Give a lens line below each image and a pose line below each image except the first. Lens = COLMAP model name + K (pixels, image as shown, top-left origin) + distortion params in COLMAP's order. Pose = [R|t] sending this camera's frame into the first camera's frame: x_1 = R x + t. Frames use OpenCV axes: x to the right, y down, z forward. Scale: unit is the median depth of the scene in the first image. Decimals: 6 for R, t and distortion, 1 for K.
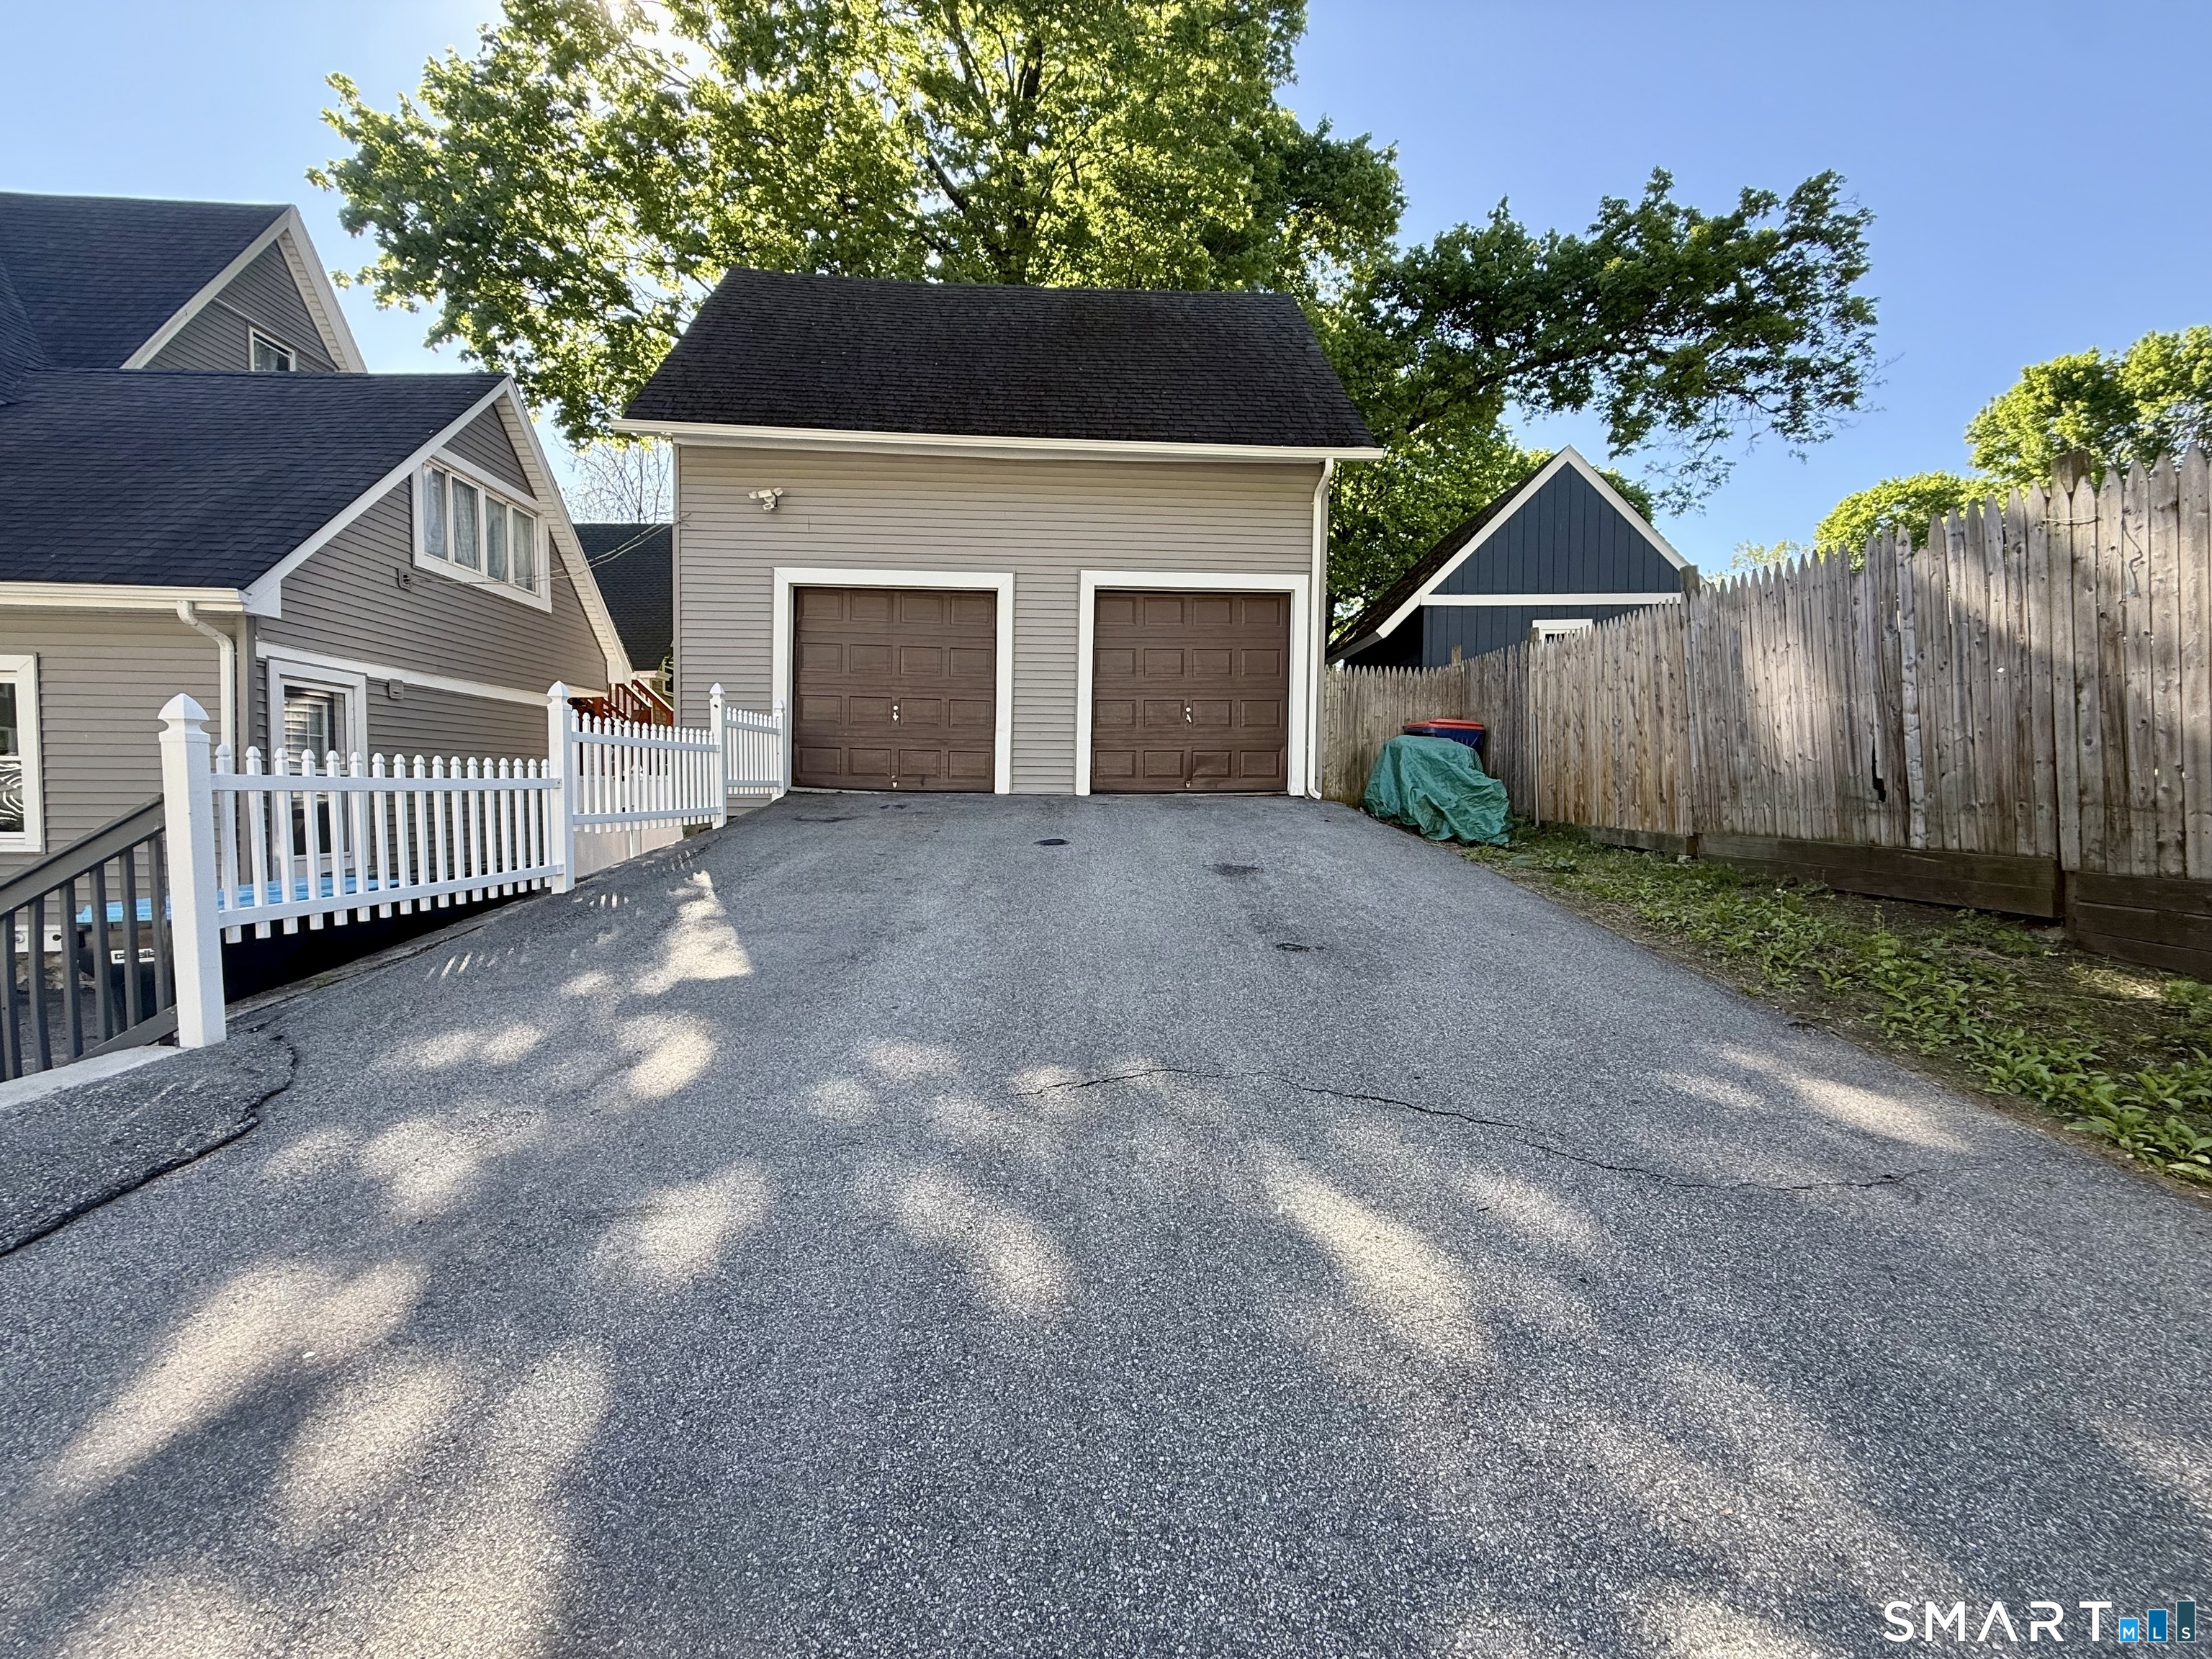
lens RADIAL K [[876.3, 0, 1106.0], [0, 876.3, 829.5], [0, 0, 1]] dist [0.000101, -0.000407]
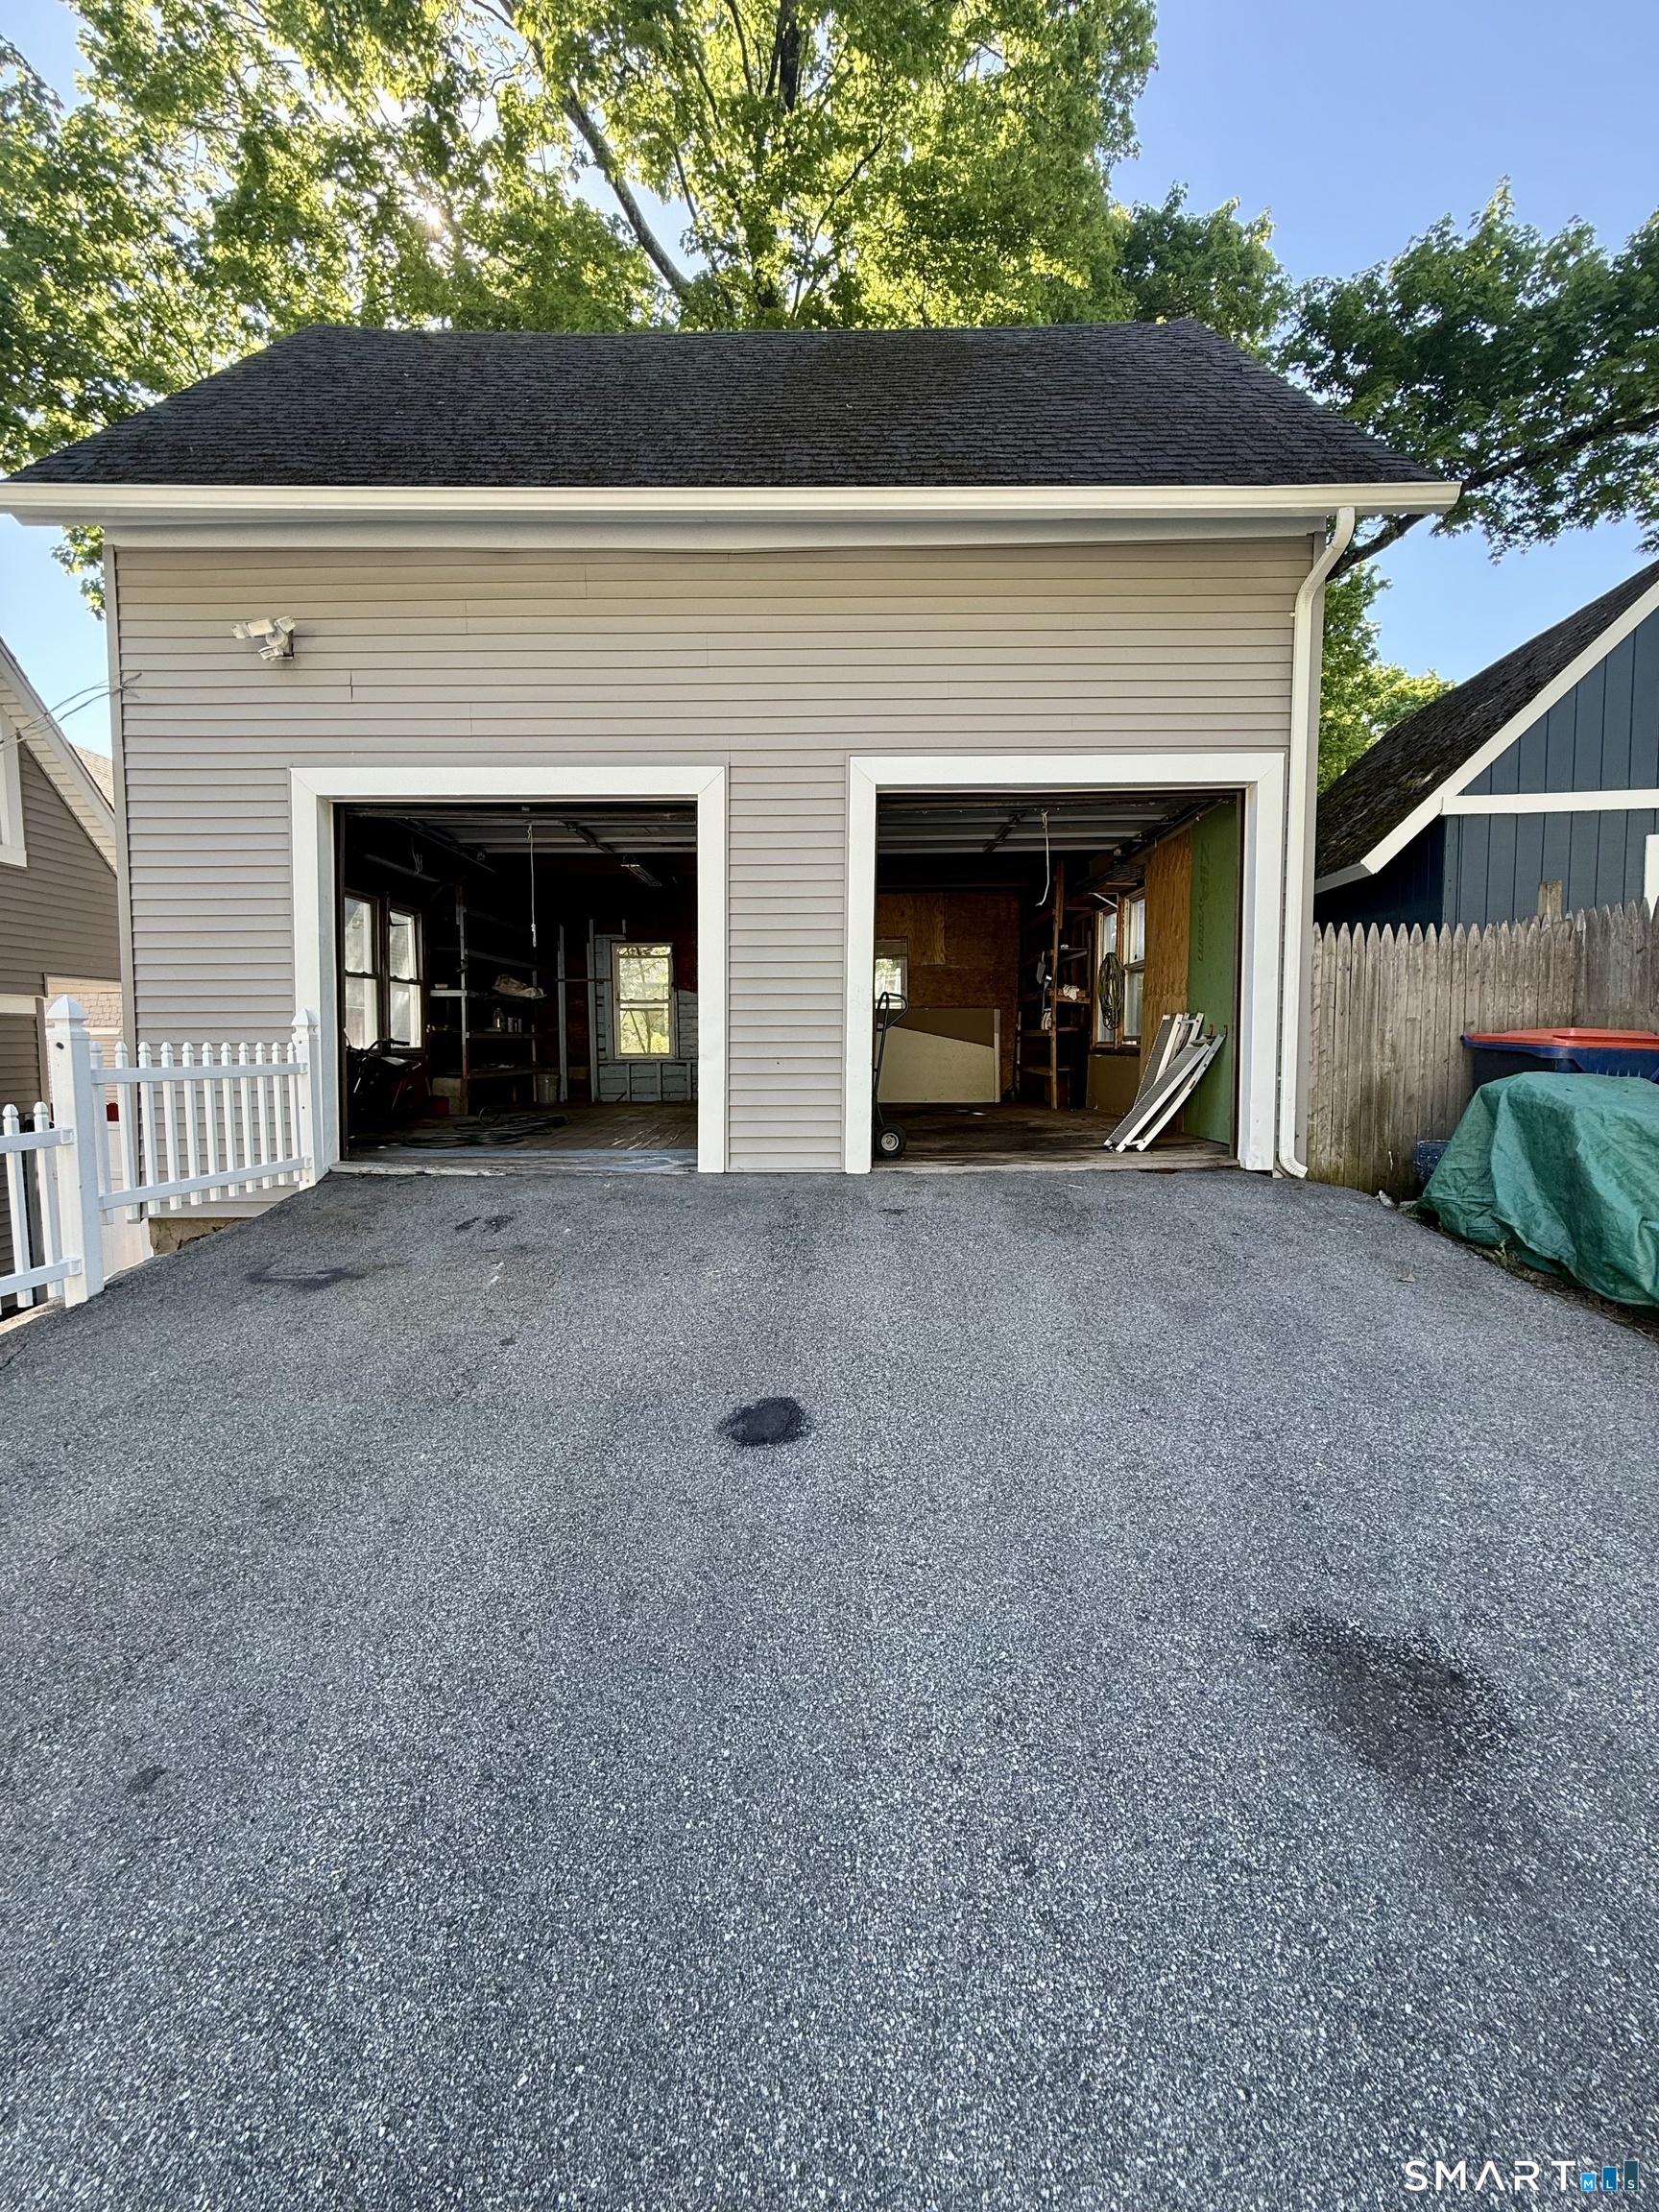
lens RADIAL K [[876.3, 0, 829.5], [0, 876.3, 1106.0], [0, 0, 1]] dist [0.000101, -0.000407]
pose [[0.997372, -0.007542, -0.072051, -0.004330], [0.009129, 0.999722, 0.021735, -0.091982], [0.071867, -0.022335, 0.997164, 0.449307]]
